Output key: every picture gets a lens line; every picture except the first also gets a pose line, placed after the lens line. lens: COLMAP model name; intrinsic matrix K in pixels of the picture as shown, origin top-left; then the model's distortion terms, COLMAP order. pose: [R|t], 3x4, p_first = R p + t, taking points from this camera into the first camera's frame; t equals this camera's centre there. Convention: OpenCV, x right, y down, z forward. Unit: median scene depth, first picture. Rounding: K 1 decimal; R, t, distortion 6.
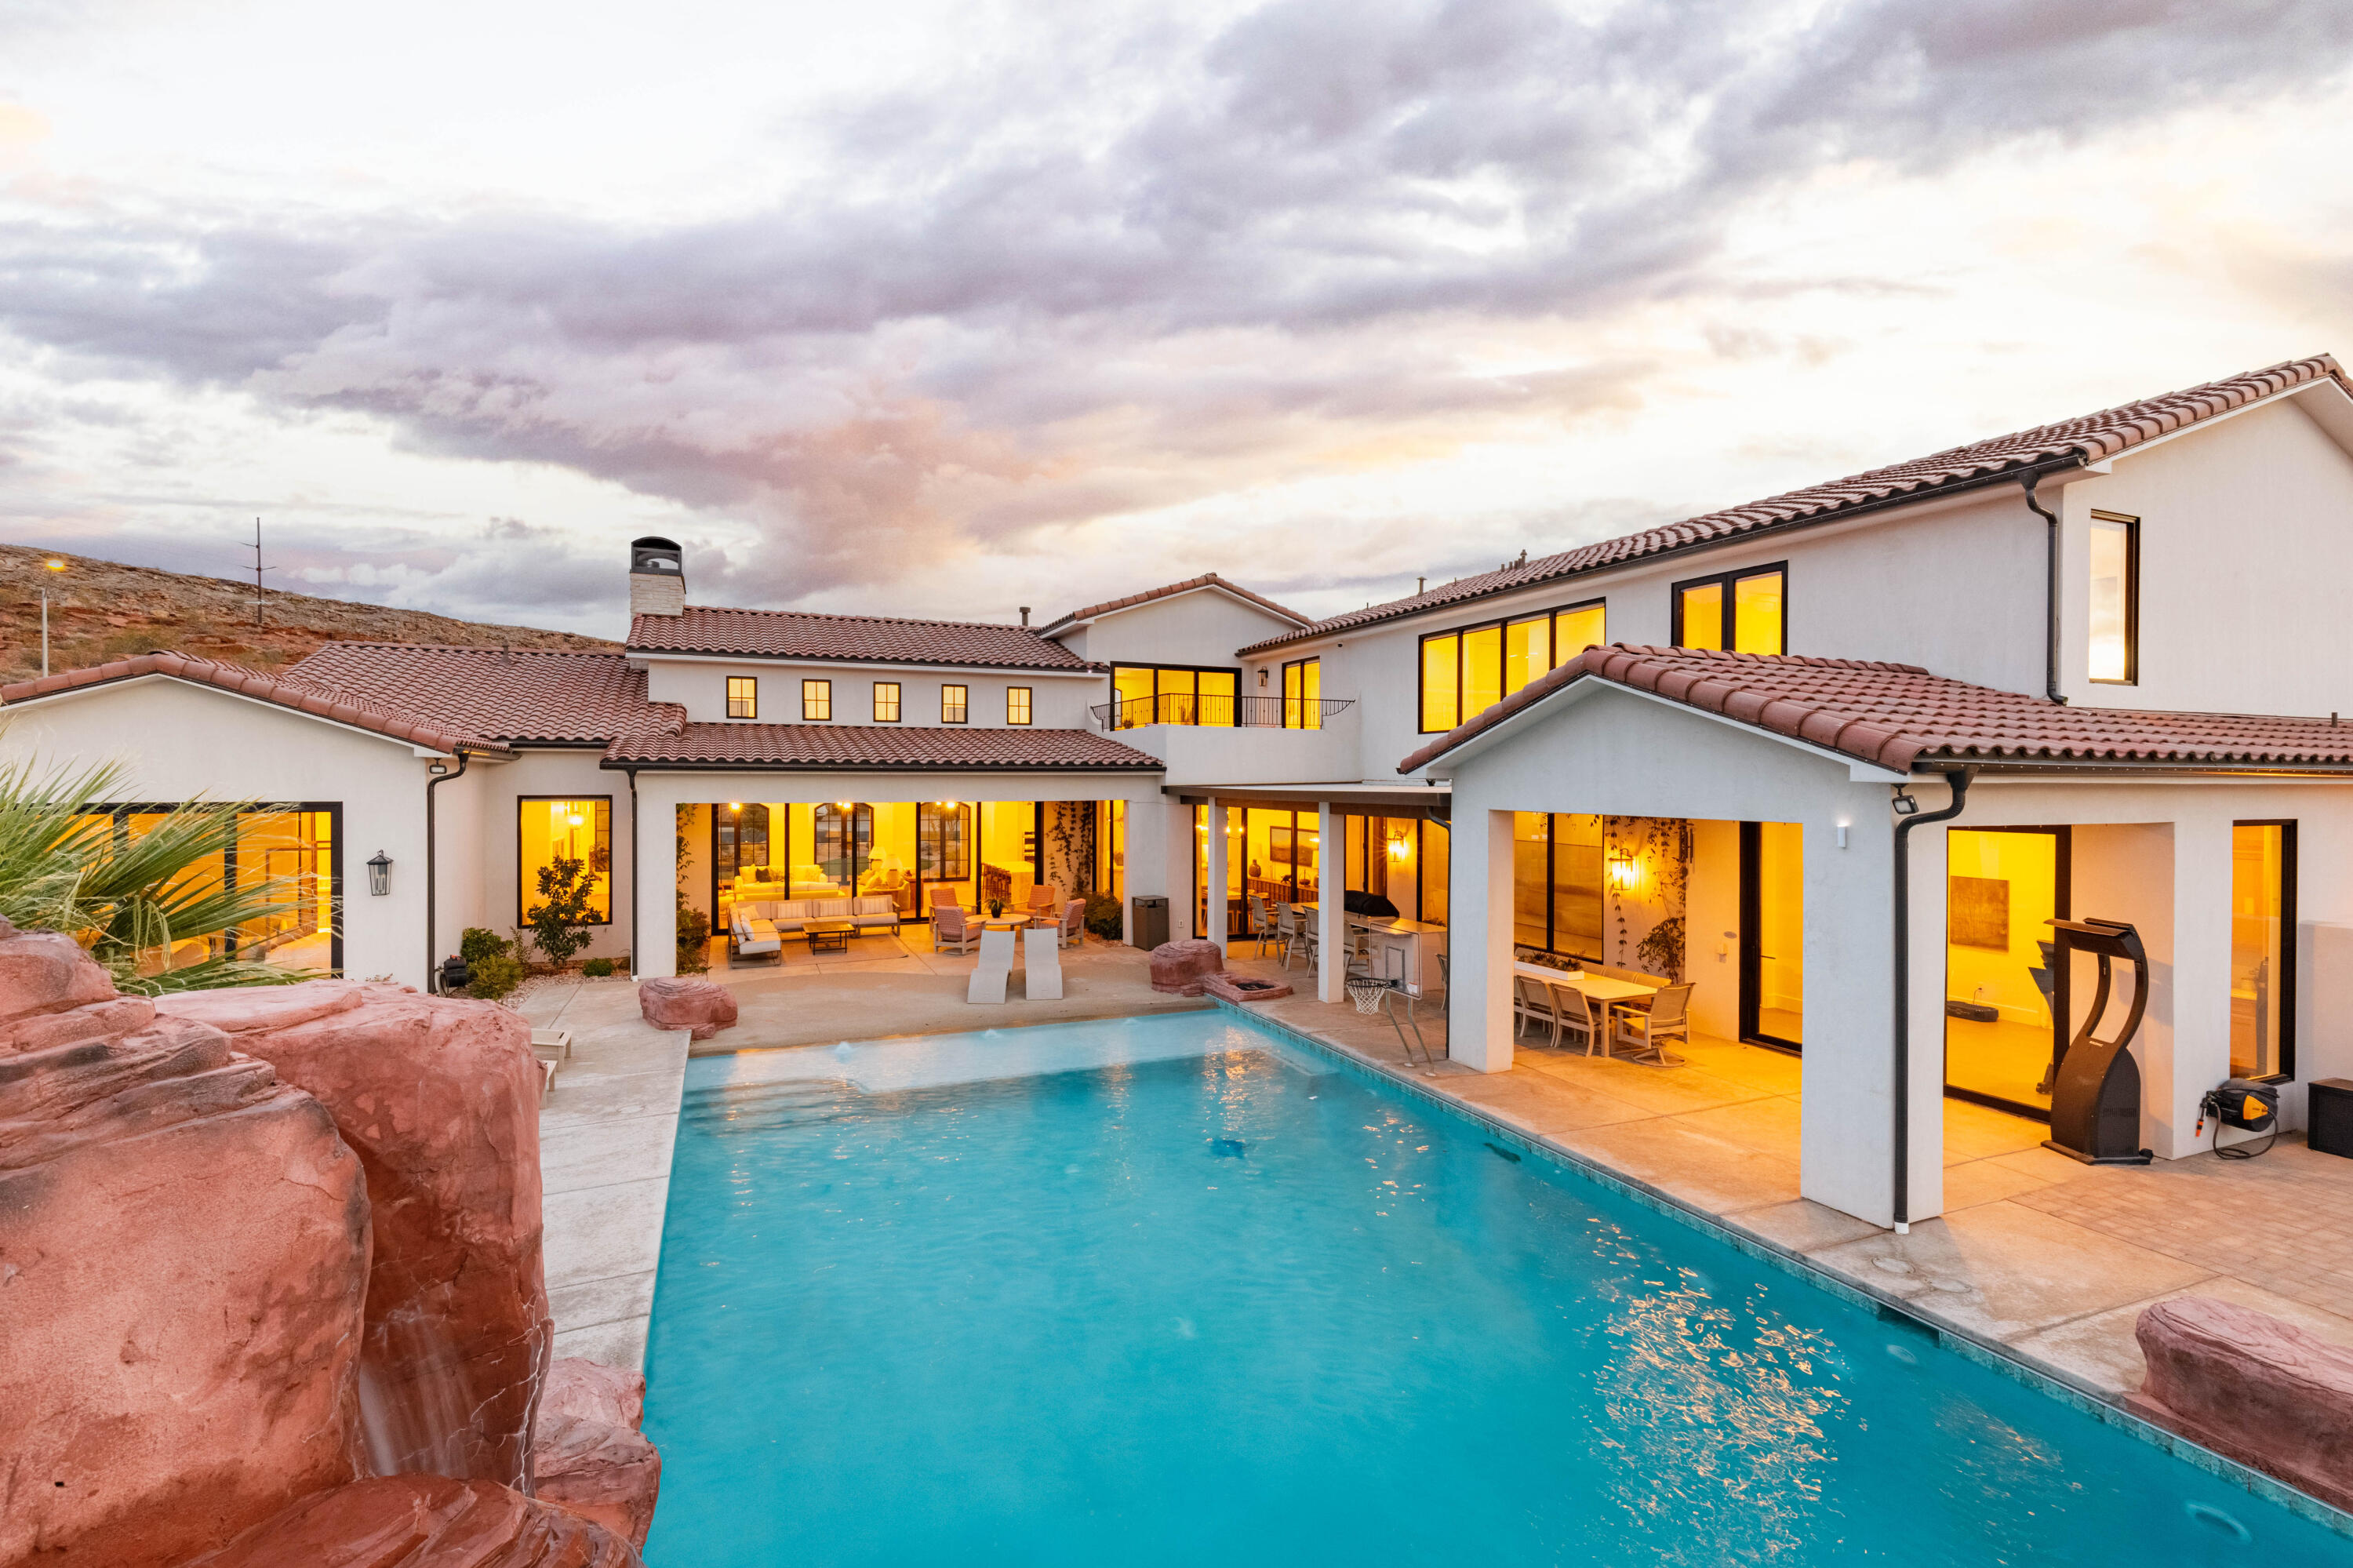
lens RADIAL K [[1054.2, 0, 1176.5], [0, 1054.2, 784.0], [0, 0, 1]] dist [0.011231, -0.000048]
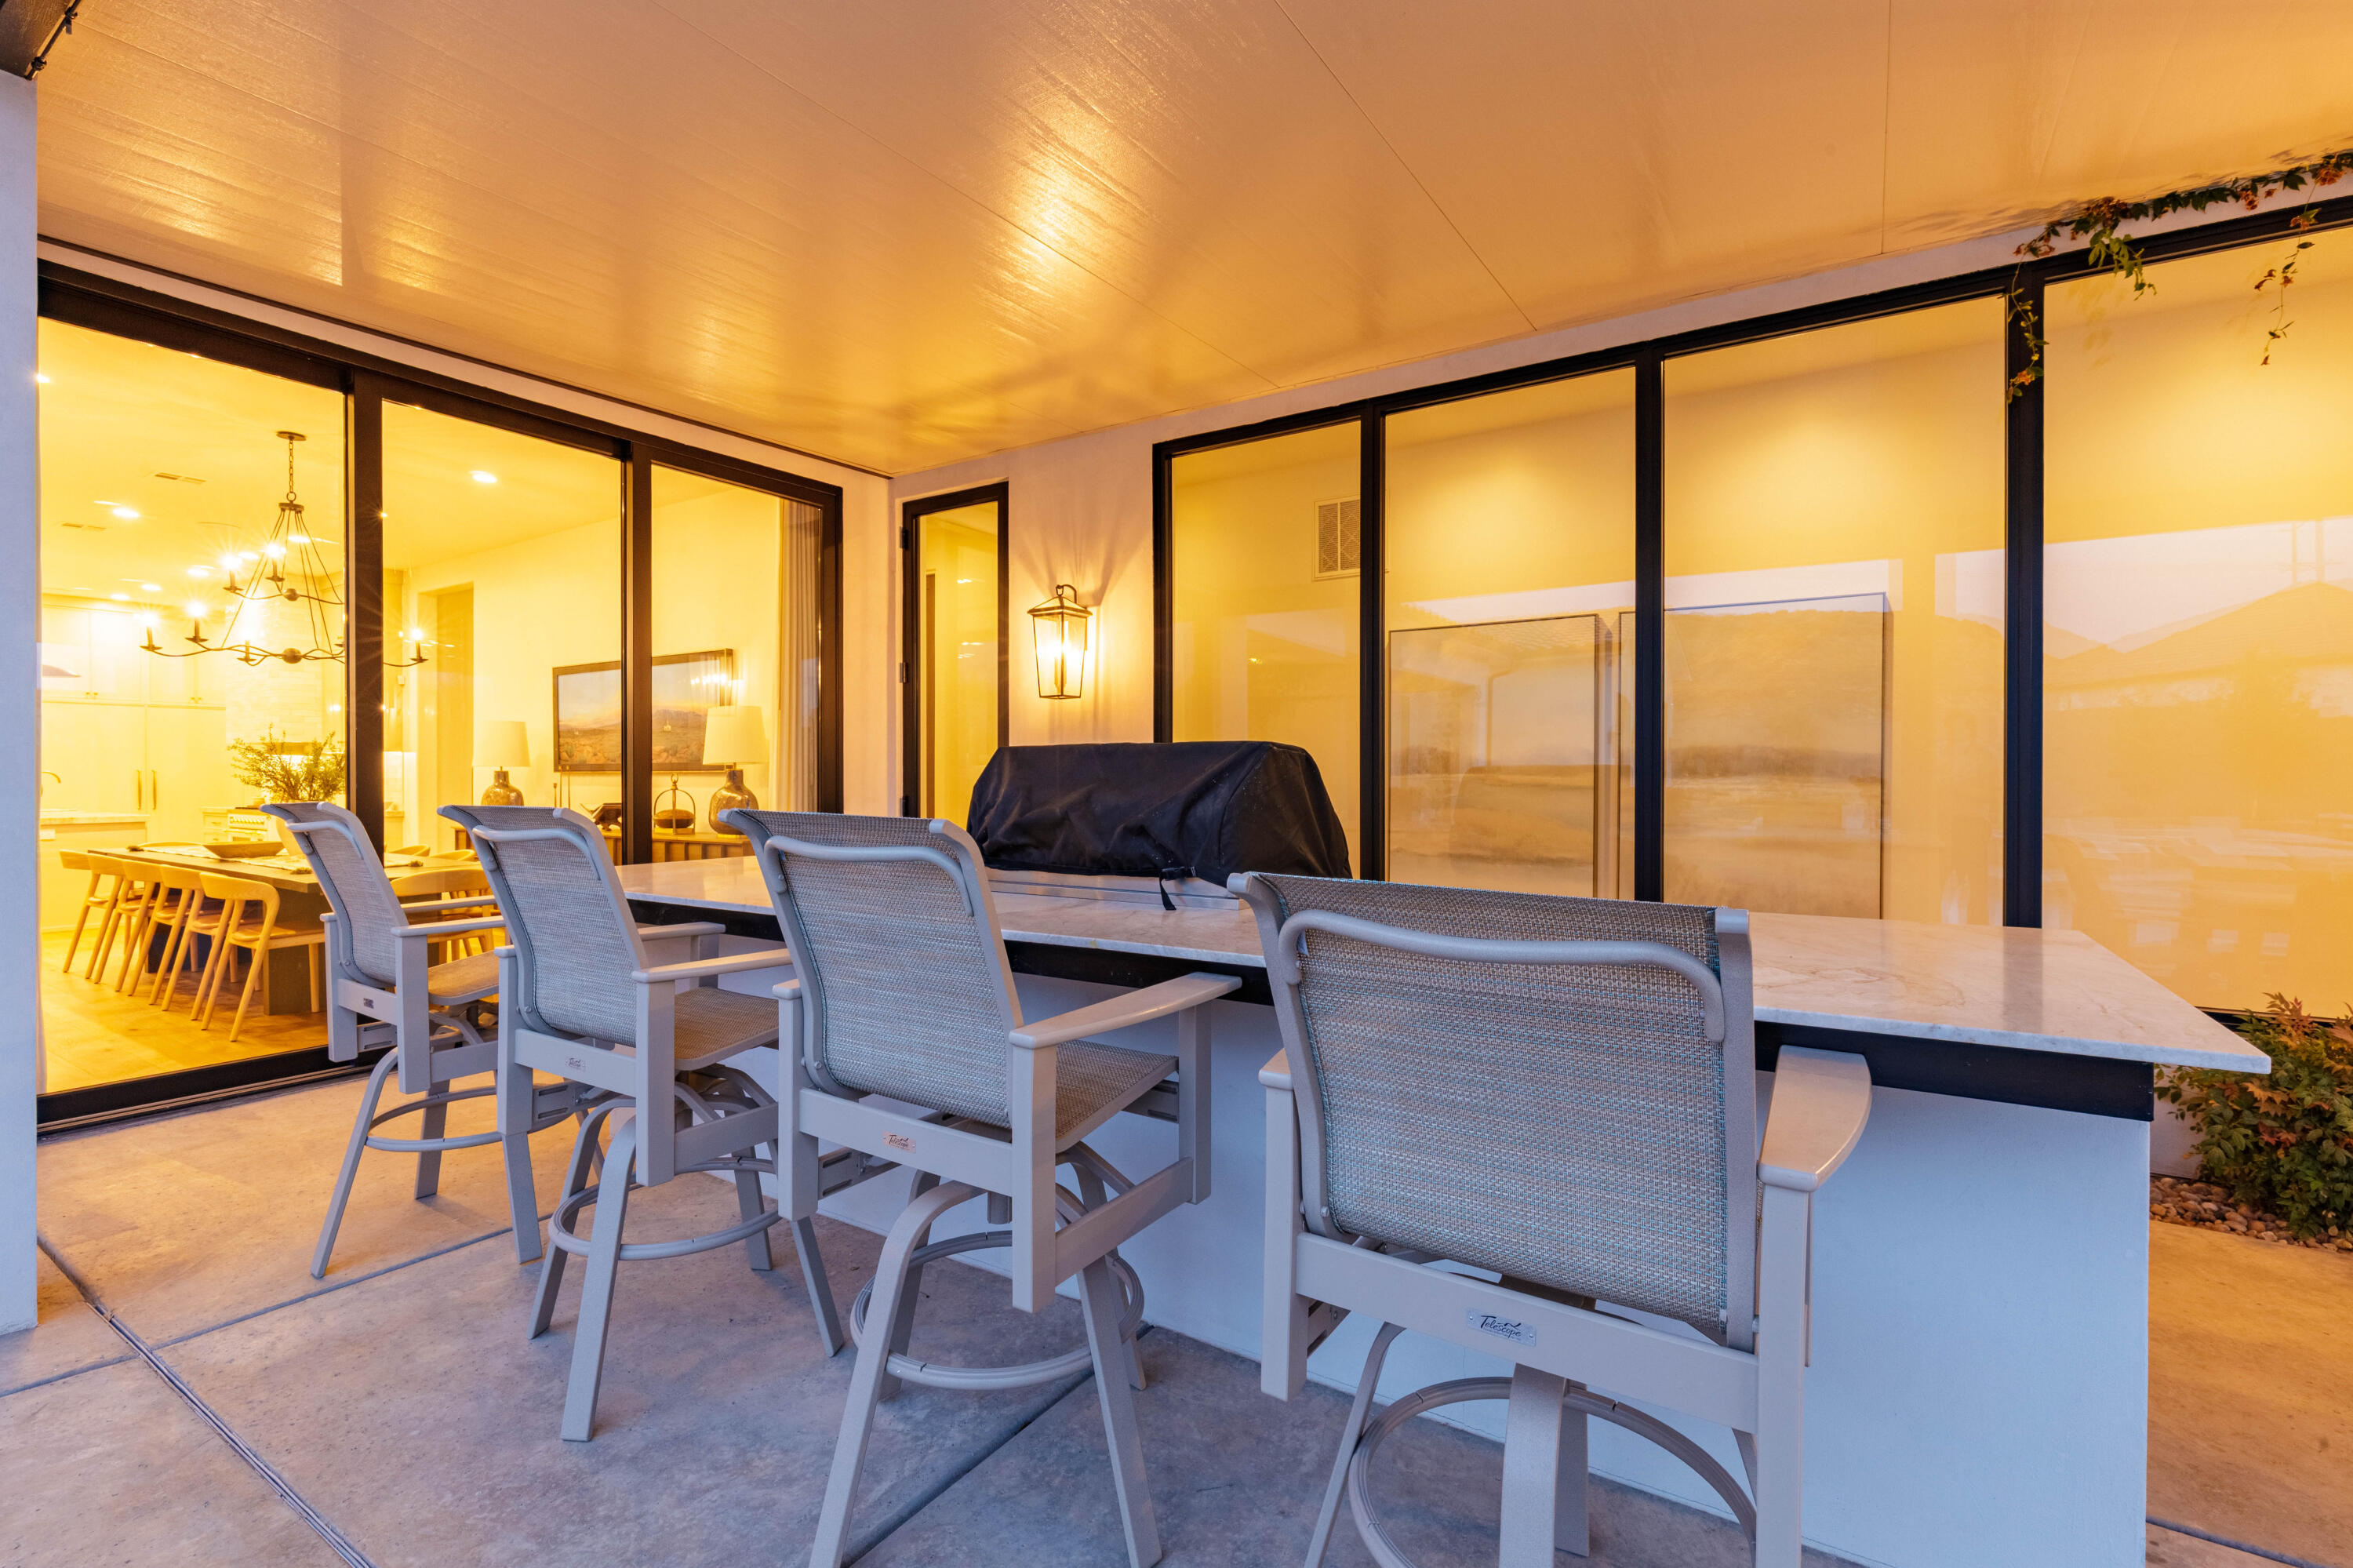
lens RADIAL K [[1054.2, 0, 1176.5], [0, 1054.2, 784.0], [0, 0, 1]] dist [0.011231, -0.000048]
pose [[0.826854, -0.005256, 0.562392, 0.092928], [0.005261, 0.999985, 0.001611, 0.112812], [-0.562392, 0.001627, 0.826869, 0.895737]]
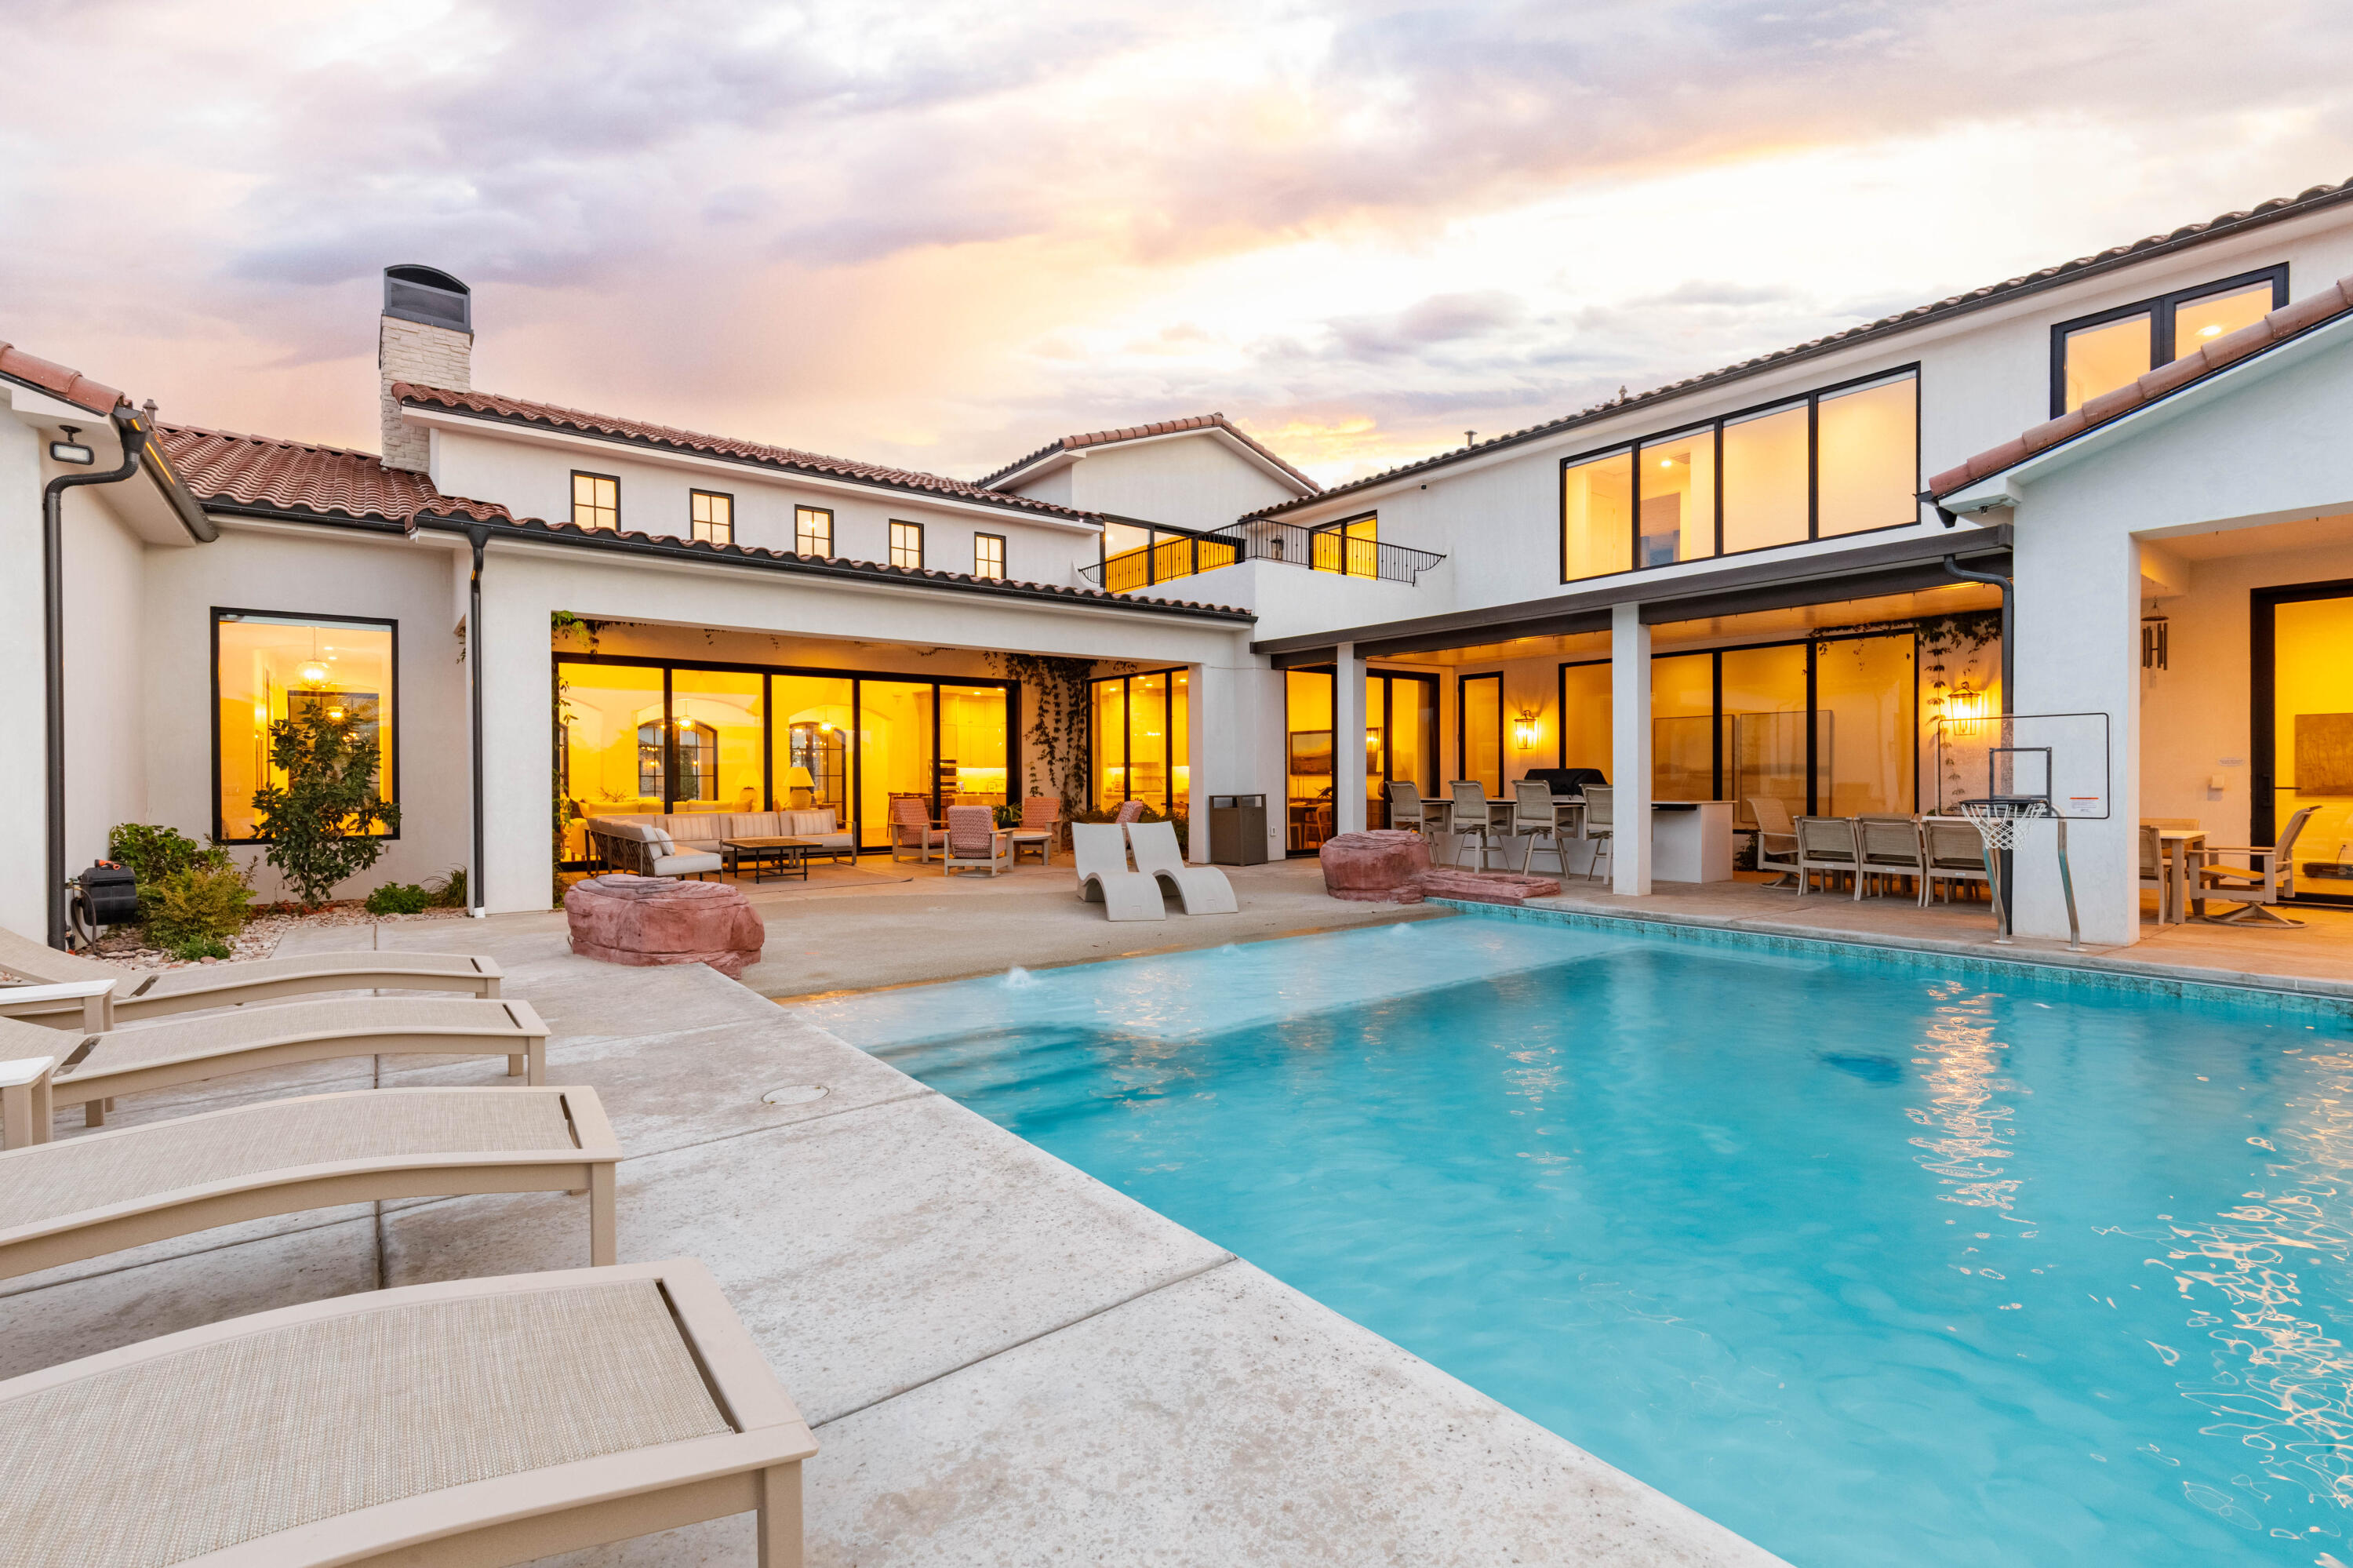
lens RADIAL K [[1054.2, 0, 1176.5], [0, 1054.2, 784.0], [0, 0, 1]] dist [0.011231, -0.000048]
pose [[0.969895, -0.008179, 0.243385, -0.281597], [0.008418, 0.999965, 0.000059, 0.115563], [-0.243376, 0.001991, 0.969930, 0.350508]]
